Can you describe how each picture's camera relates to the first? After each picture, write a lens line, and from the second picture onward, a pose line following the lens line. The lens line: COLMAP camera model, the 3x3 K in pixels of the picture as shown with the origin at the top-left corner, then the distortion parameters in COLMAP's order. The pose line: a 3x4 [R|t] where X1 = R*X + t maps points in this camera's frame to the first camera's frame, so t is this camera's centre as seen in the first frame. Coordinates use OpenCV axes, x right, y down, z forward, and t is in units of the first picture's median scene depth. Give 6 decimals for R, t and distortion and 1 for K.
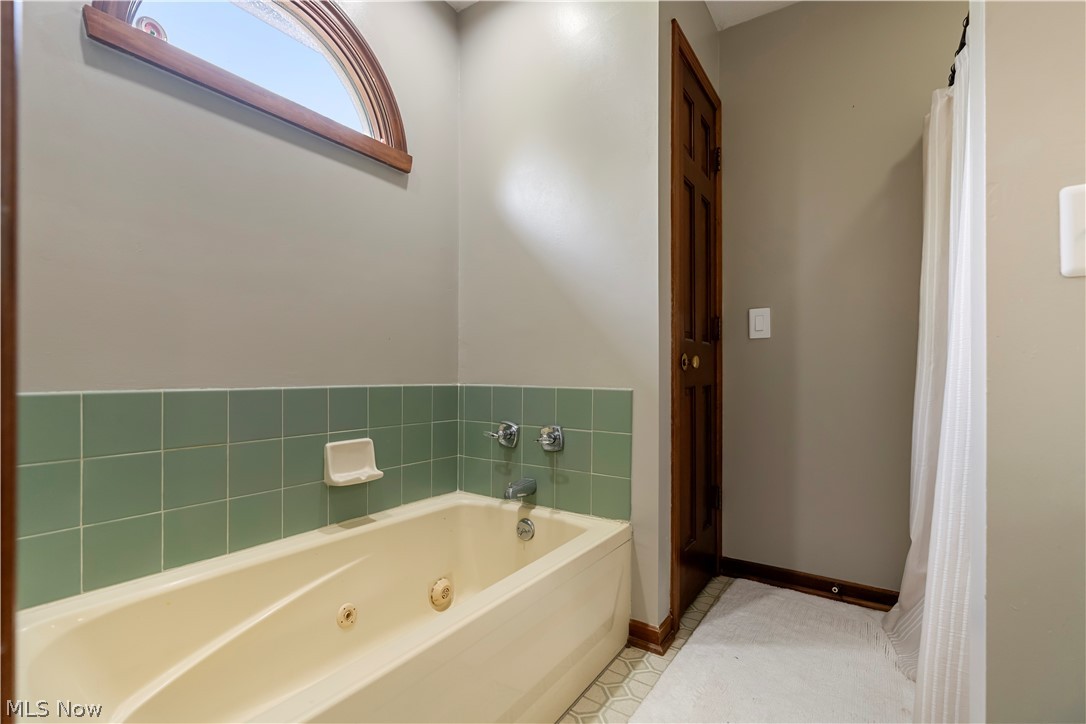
lens RADIAL K [[496.5, 0, 541.2], [0, 496.5, 372.3], [0, 0, 1]] dist [-0.001040, 0.000066]
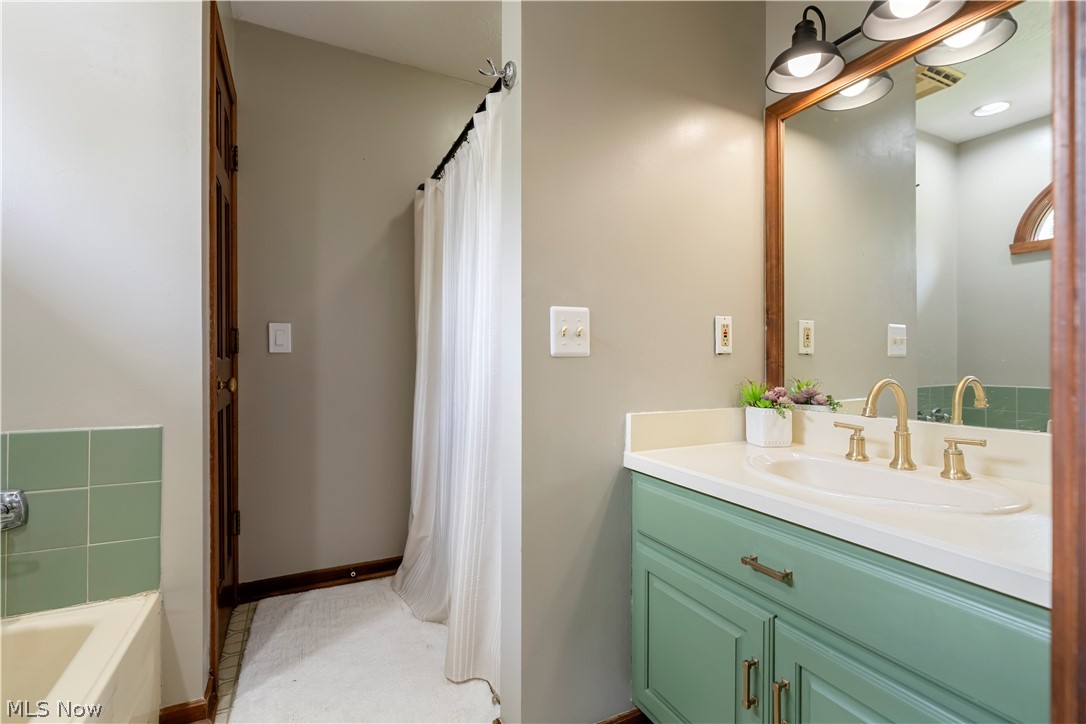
lens RADIAL K [[483.5, 0, 543.0], [0, 483.5, 362.0], [0, 0, 1]] dist [-0.000279, 0.000057]
pose [[0.492991, -0.005166, 0.870019, -0.191084], [-0.002563, 0.999969, 0.007391, -0.075090], [-0.870030, -0.005874, 0.492963, 0.070275]]
